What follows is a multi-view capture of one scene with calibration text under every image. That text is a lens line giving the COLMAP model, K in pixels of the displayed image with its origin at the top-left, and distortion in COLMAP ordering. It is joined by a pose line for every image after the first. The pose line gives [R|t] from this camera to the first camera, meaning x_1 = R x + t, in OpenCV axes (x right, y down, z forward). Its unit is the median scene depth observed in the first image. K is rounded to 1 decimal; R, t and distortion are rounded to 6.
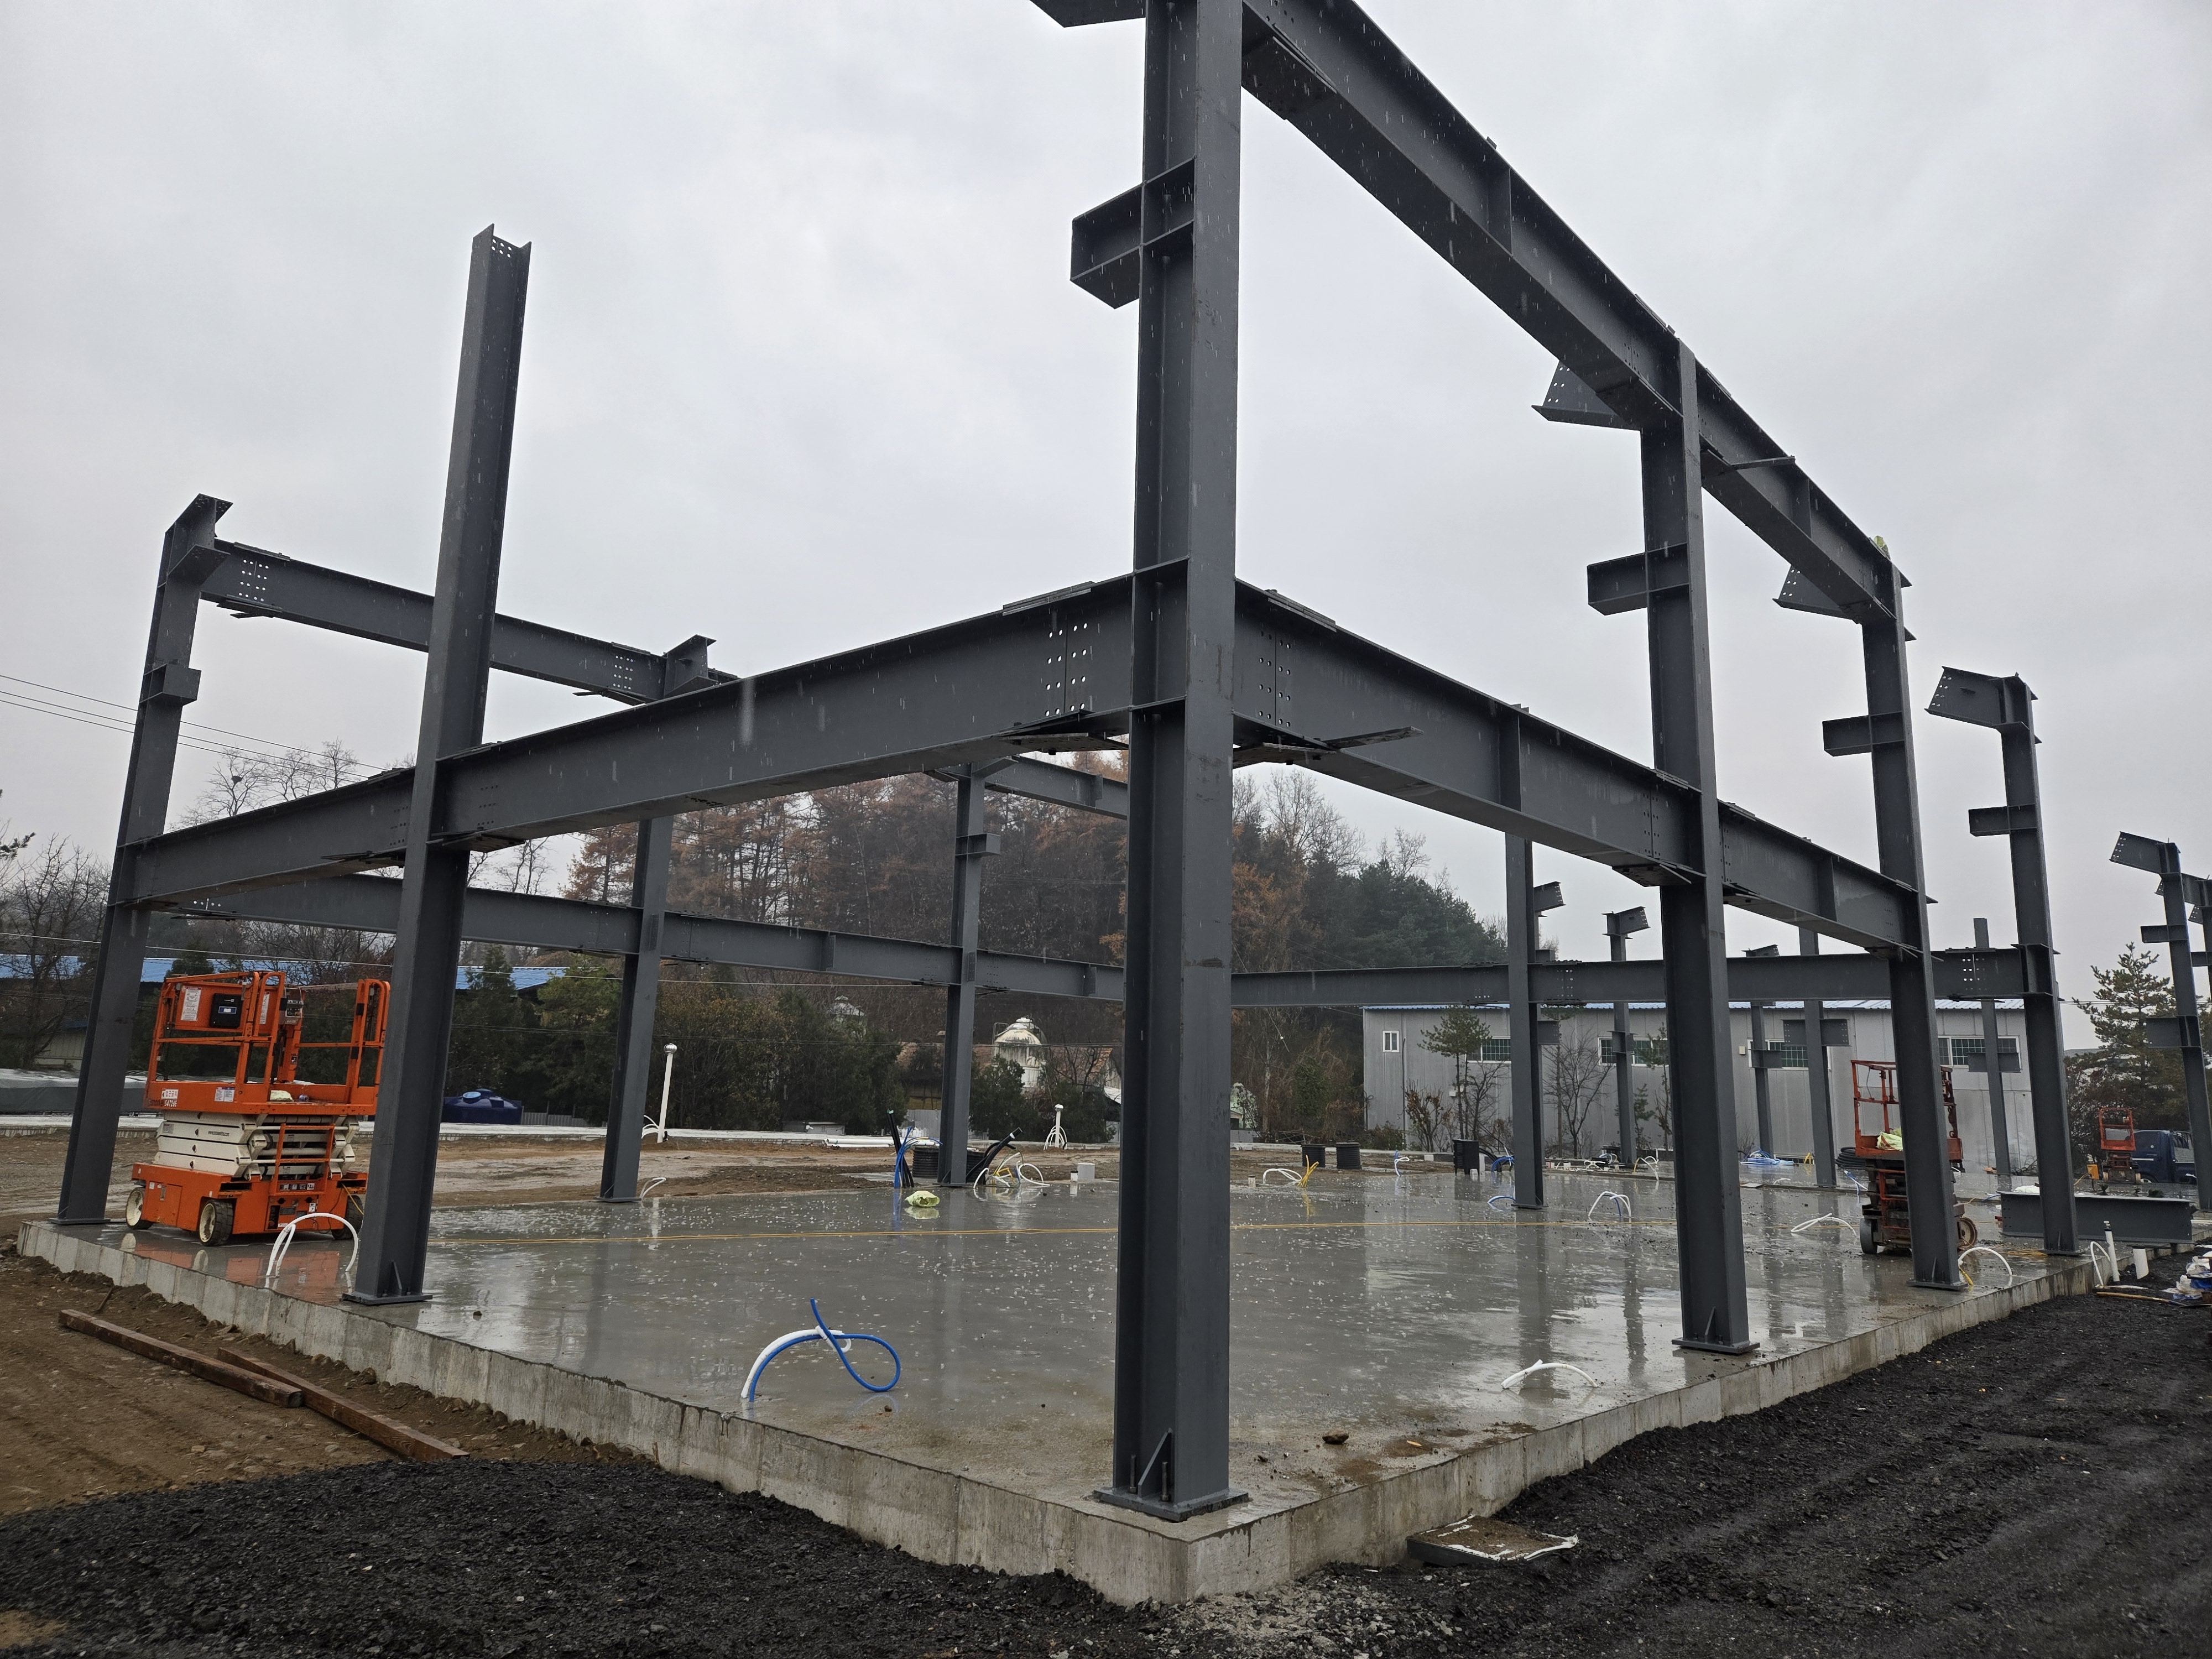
lens RADIAL K [[1469.4, 0, 1106.0], [0, 1469.4, 829.5], [0, 0, 1]] dist [0.050956, -0.000264]
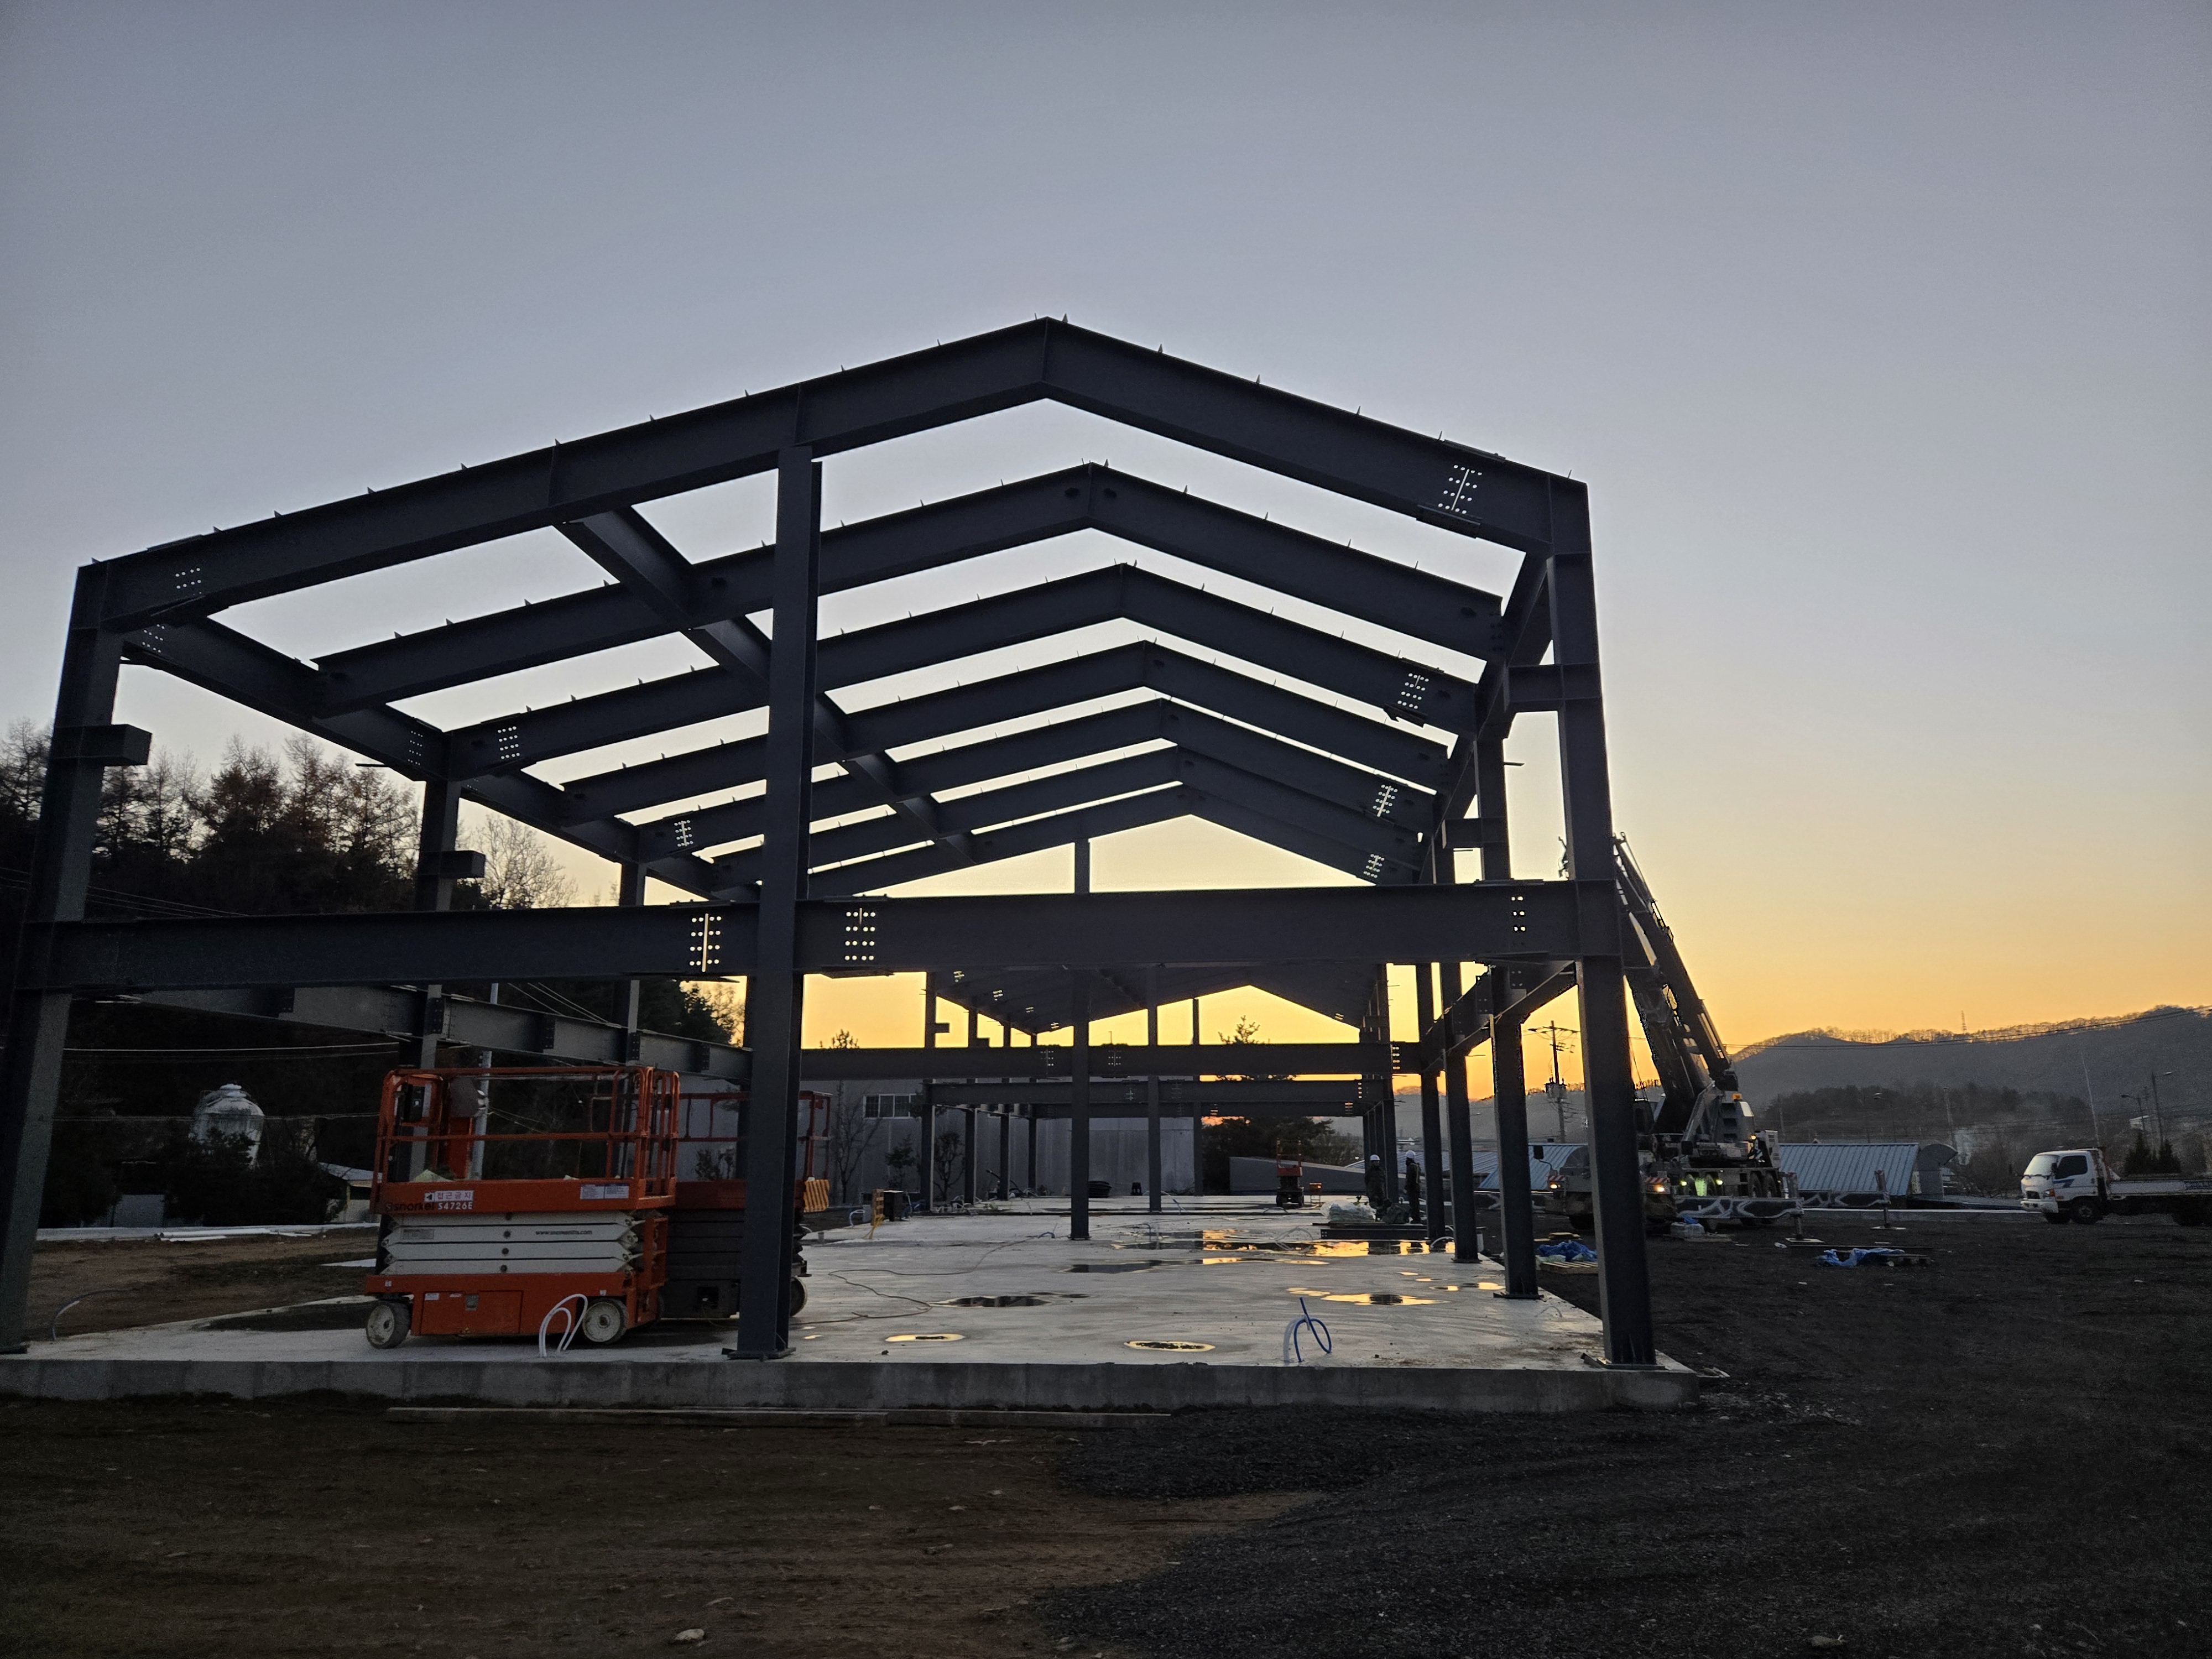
lens RADIAL K [[1469.4, 0, 1106.0], [0, 1469.4, 829.5], [0, 0, 1]] dist [0.050956, -0.000264]
pose [[0.838758, 0.082593, 0.538204, -0.133202], [-0.064967, 0.996548, -0.051684, -0.011255], [-0.540615, 0.008385, 0.841229, -0.028602]]
